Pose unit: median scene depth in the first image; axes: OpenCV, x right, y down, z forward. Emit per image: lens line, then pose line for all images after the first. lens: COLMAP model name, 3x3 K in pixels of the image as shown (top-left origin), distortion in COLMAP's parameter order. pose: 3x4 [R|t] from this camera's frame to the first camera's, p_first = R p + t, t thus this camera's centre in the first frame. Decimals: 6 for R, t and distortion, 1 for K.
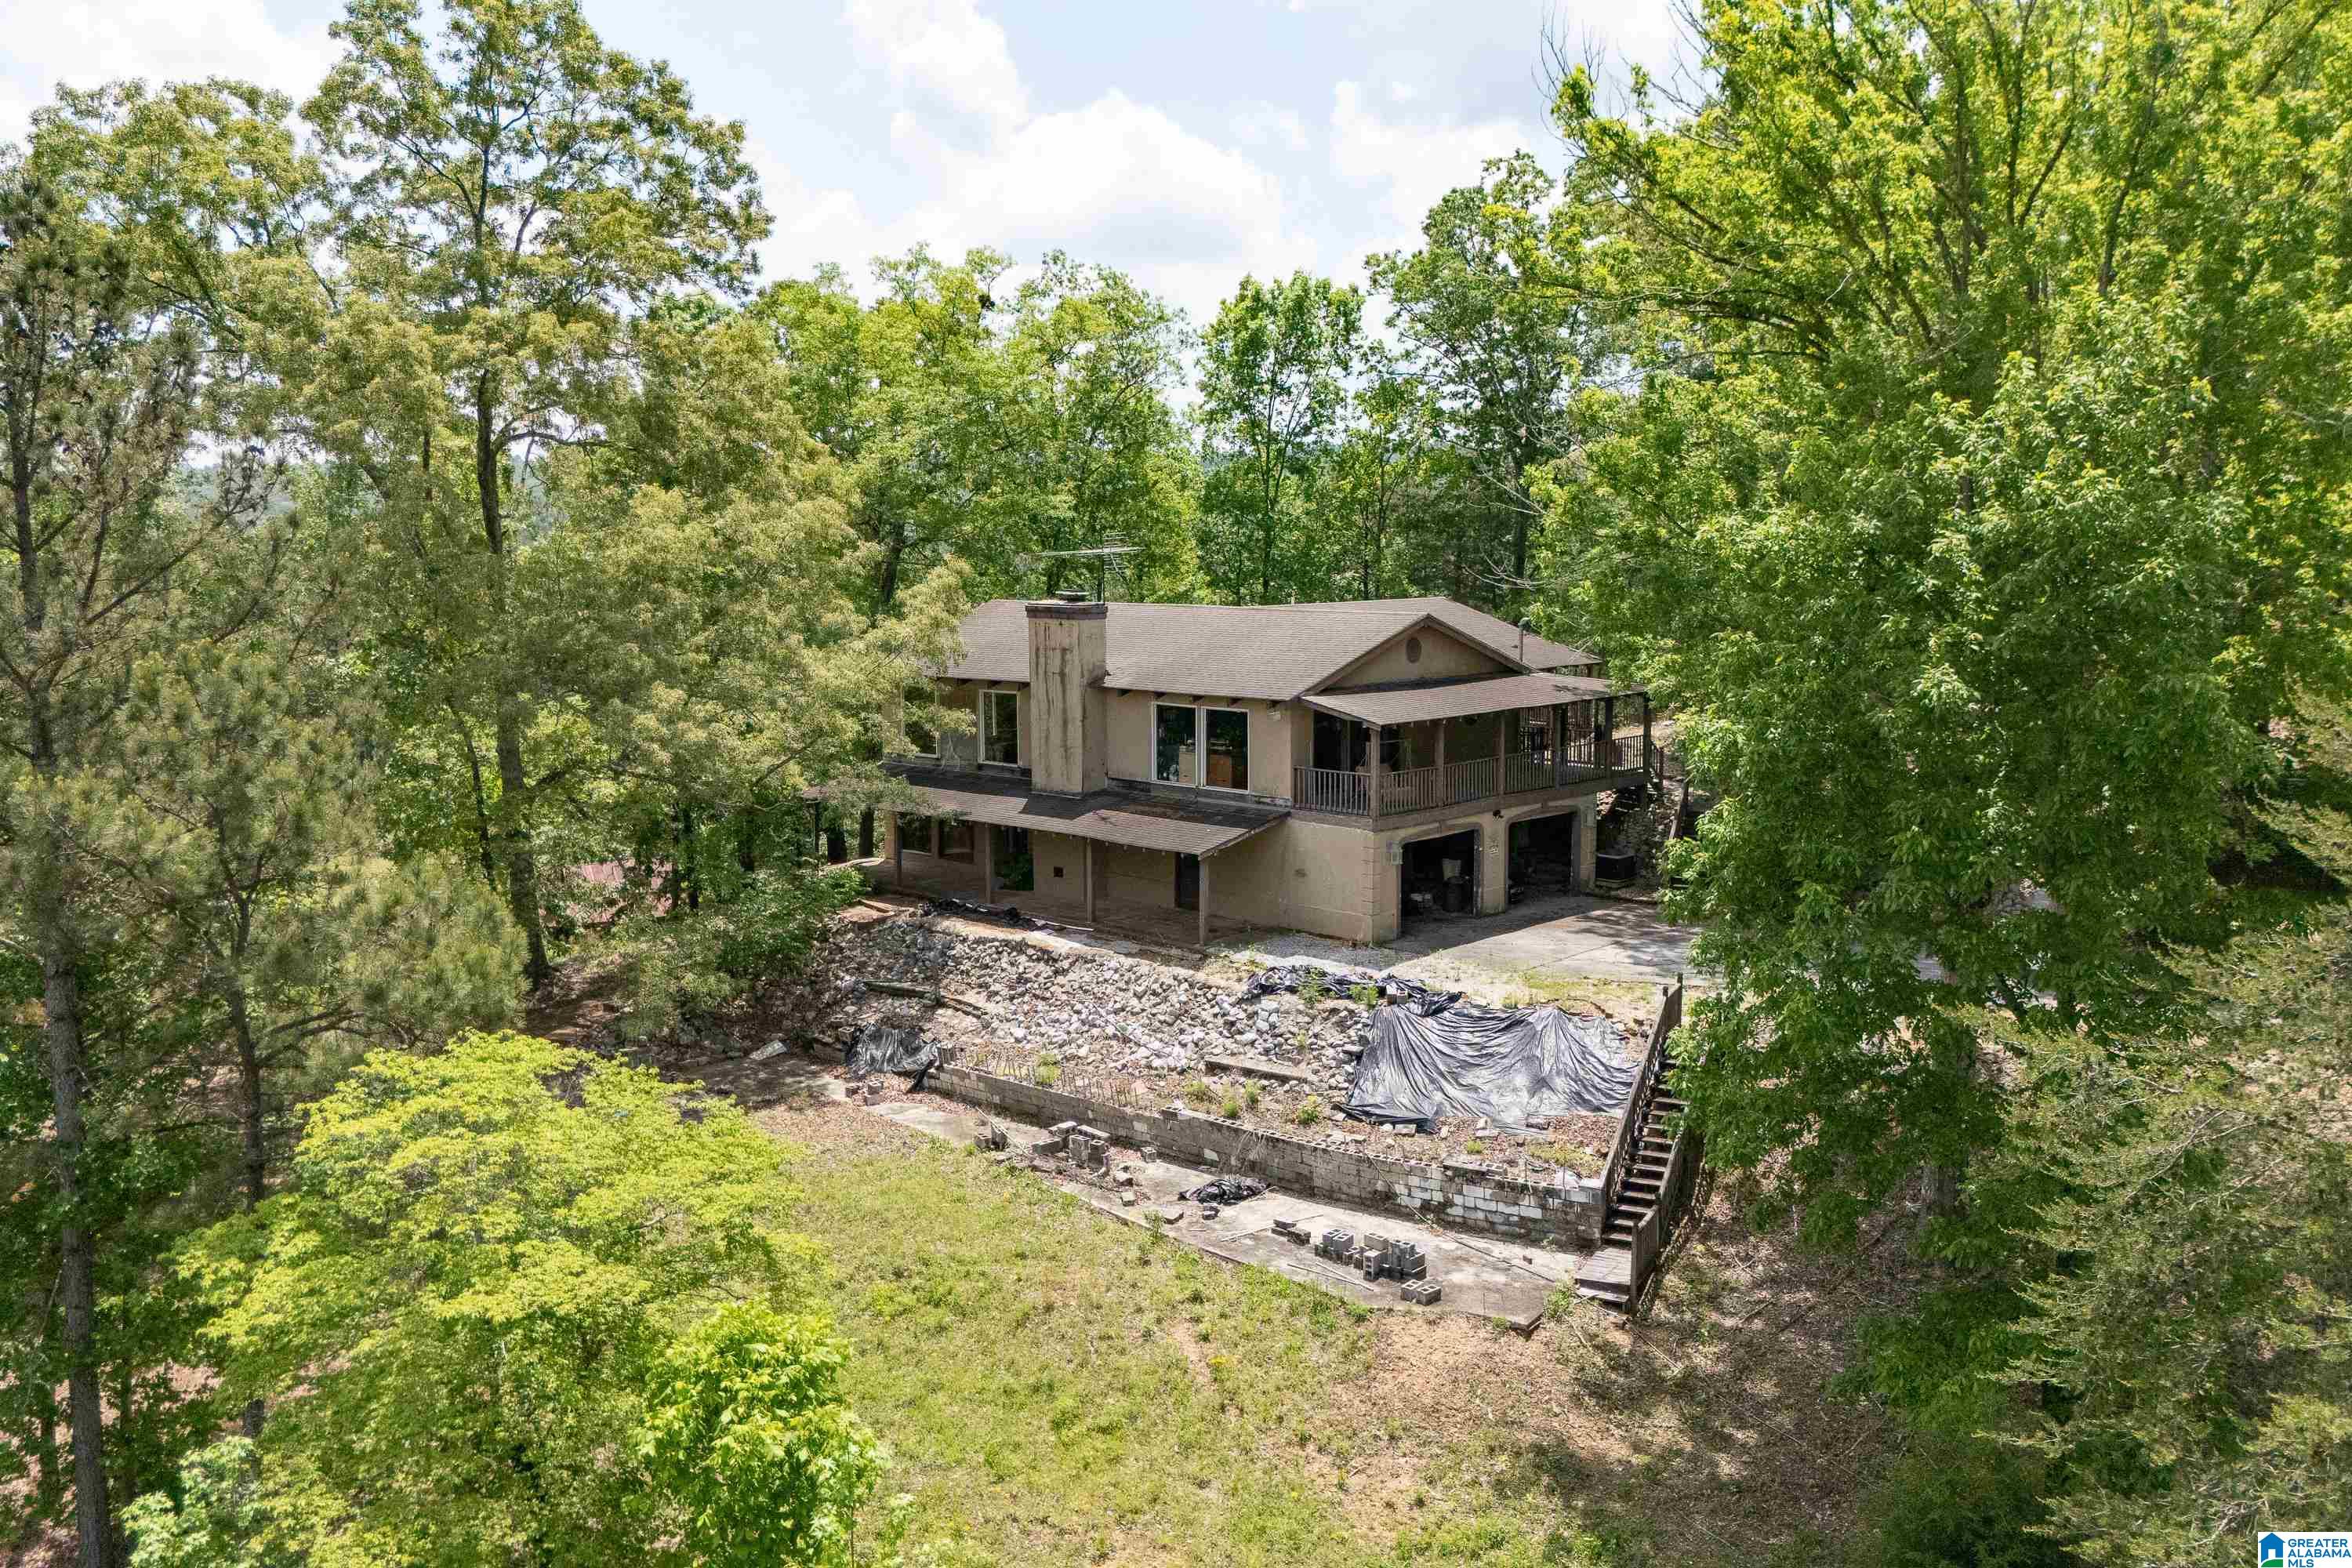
lens RADIAL K [[2043.6, 0, 1150.2], [0, 2043.6, 755.5], [0, 0, 1]] dist [0.082508, 0.001967]
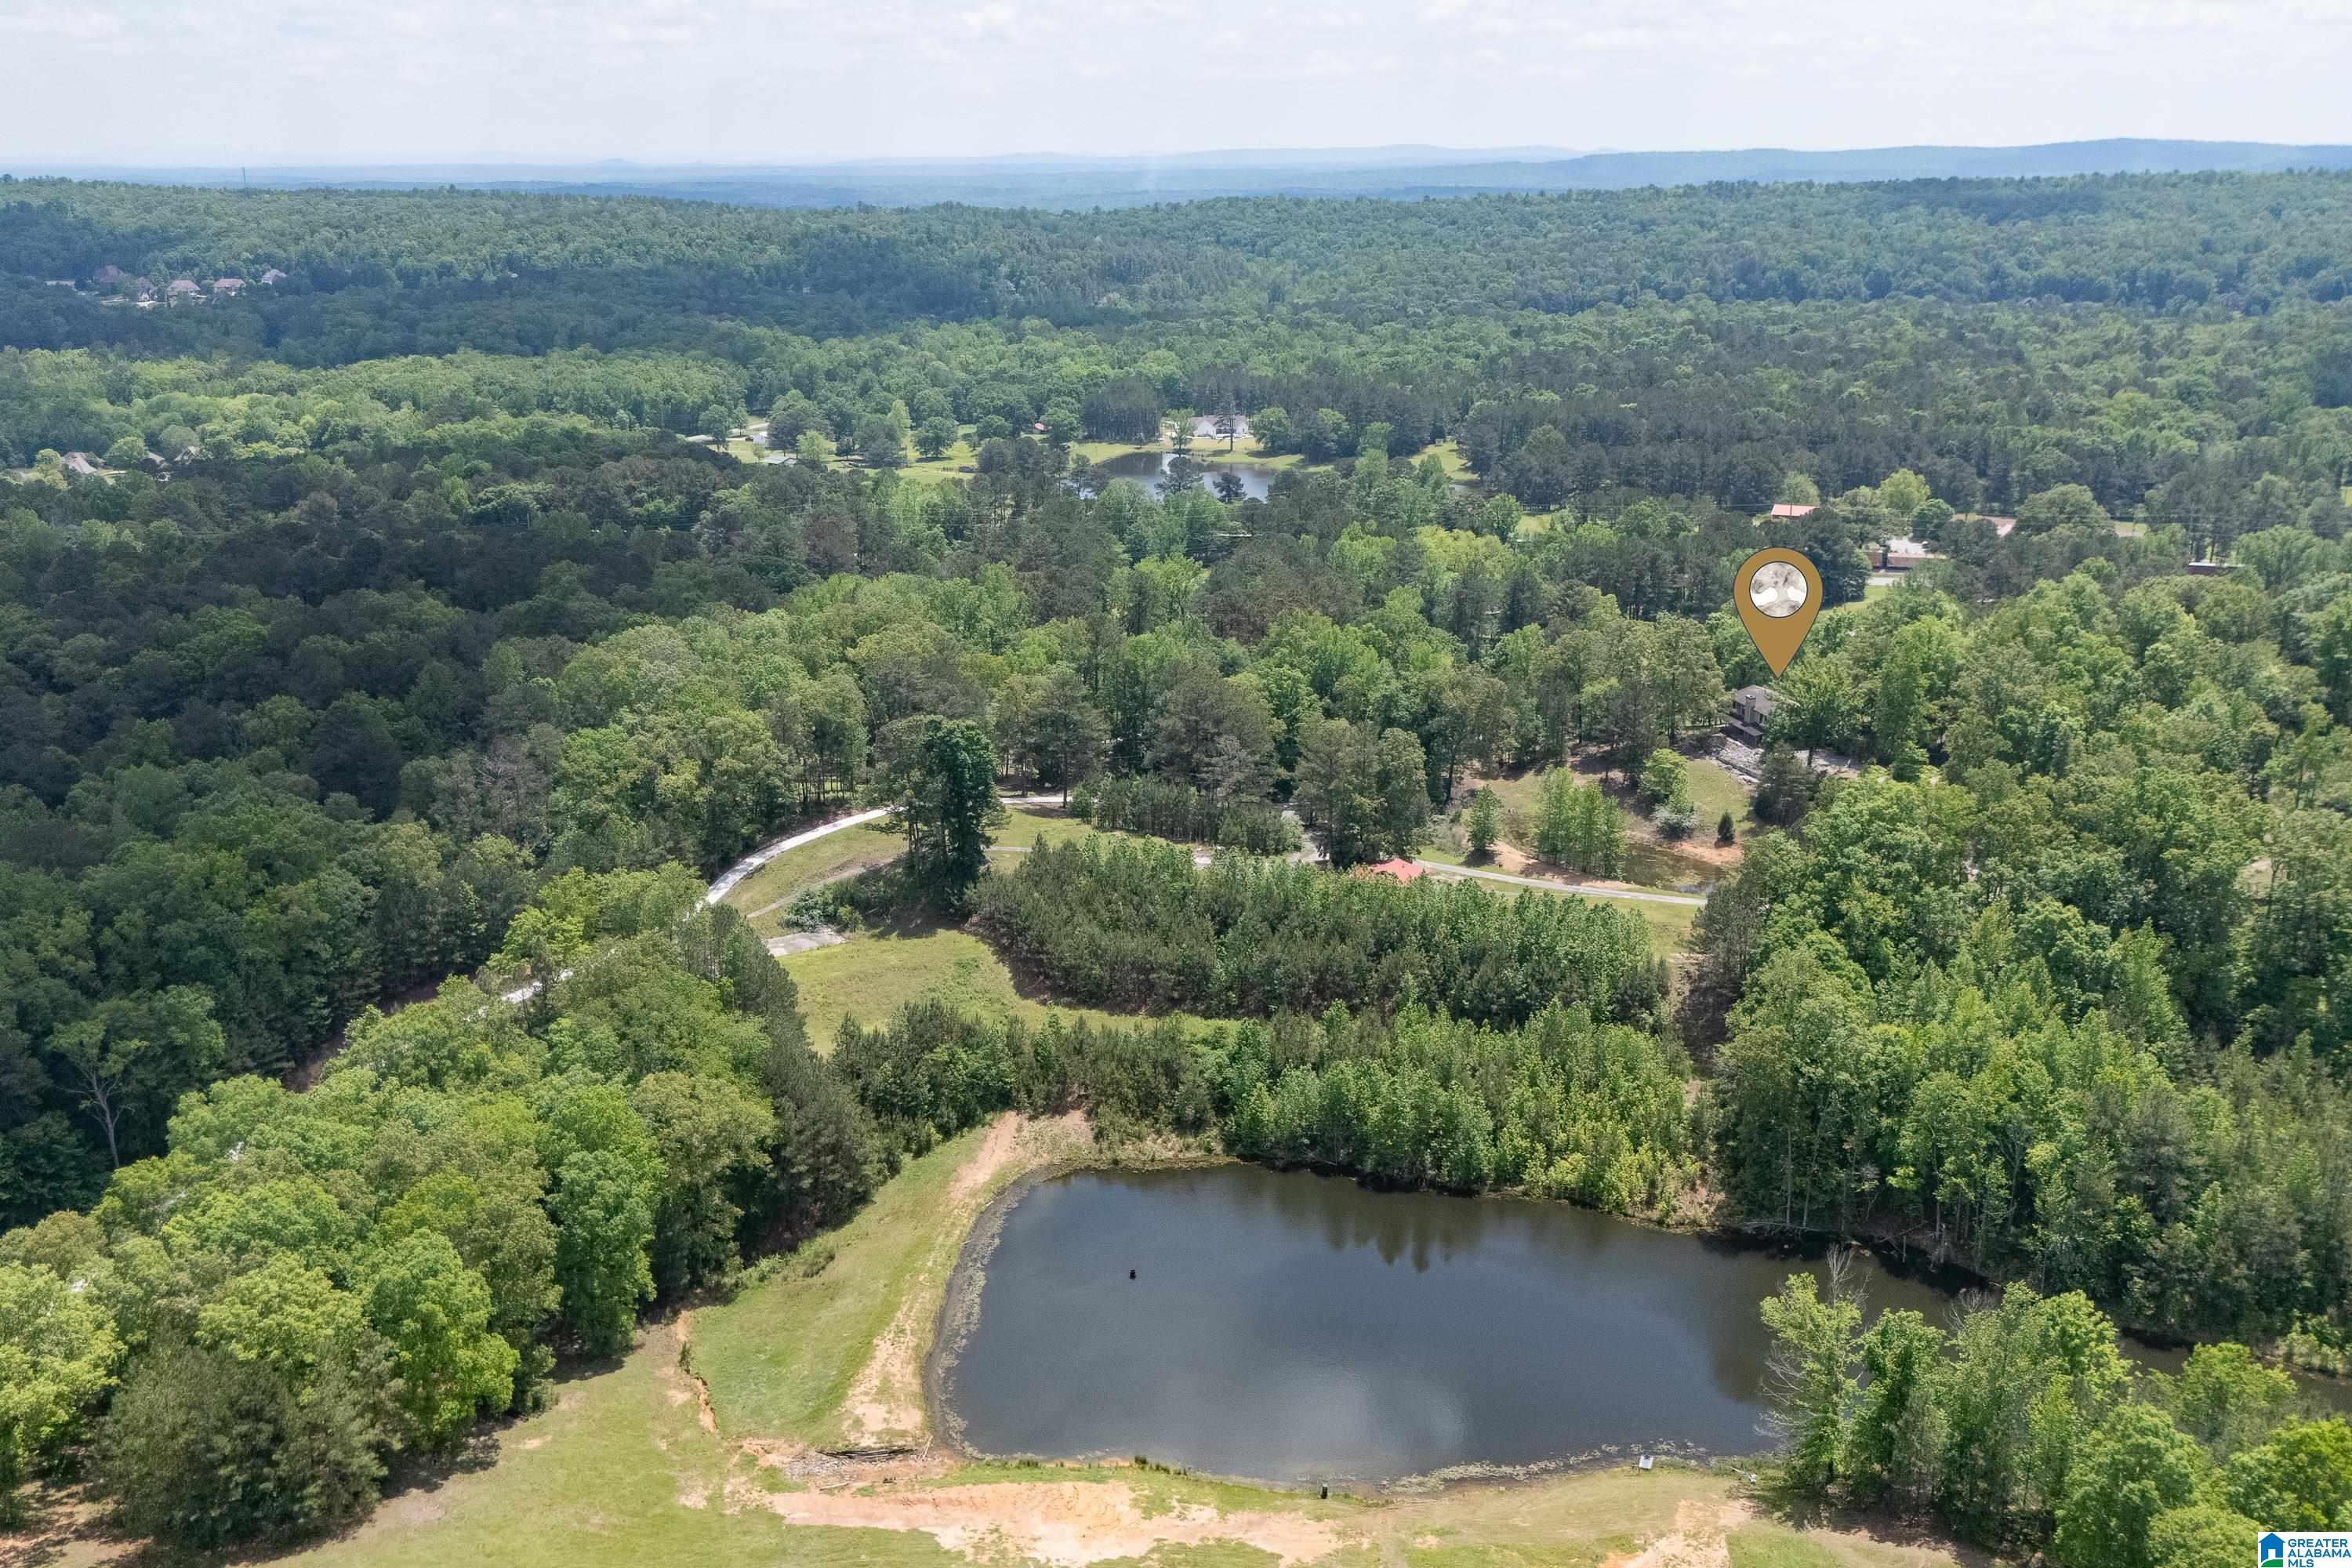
lens RADIAL K [[1975.9, 0, 1141.8], [0, 1975.9, 781.2], [0, 0, 1]] dist [0.087945, -0.101879]
pose [[0.834571, 0.156958, -0.528067, 2.295551], [-0.059933, 0.978732, 0.196191, -1.233908], [0.547630, -0.132086, 0.826229, -7.193659]]
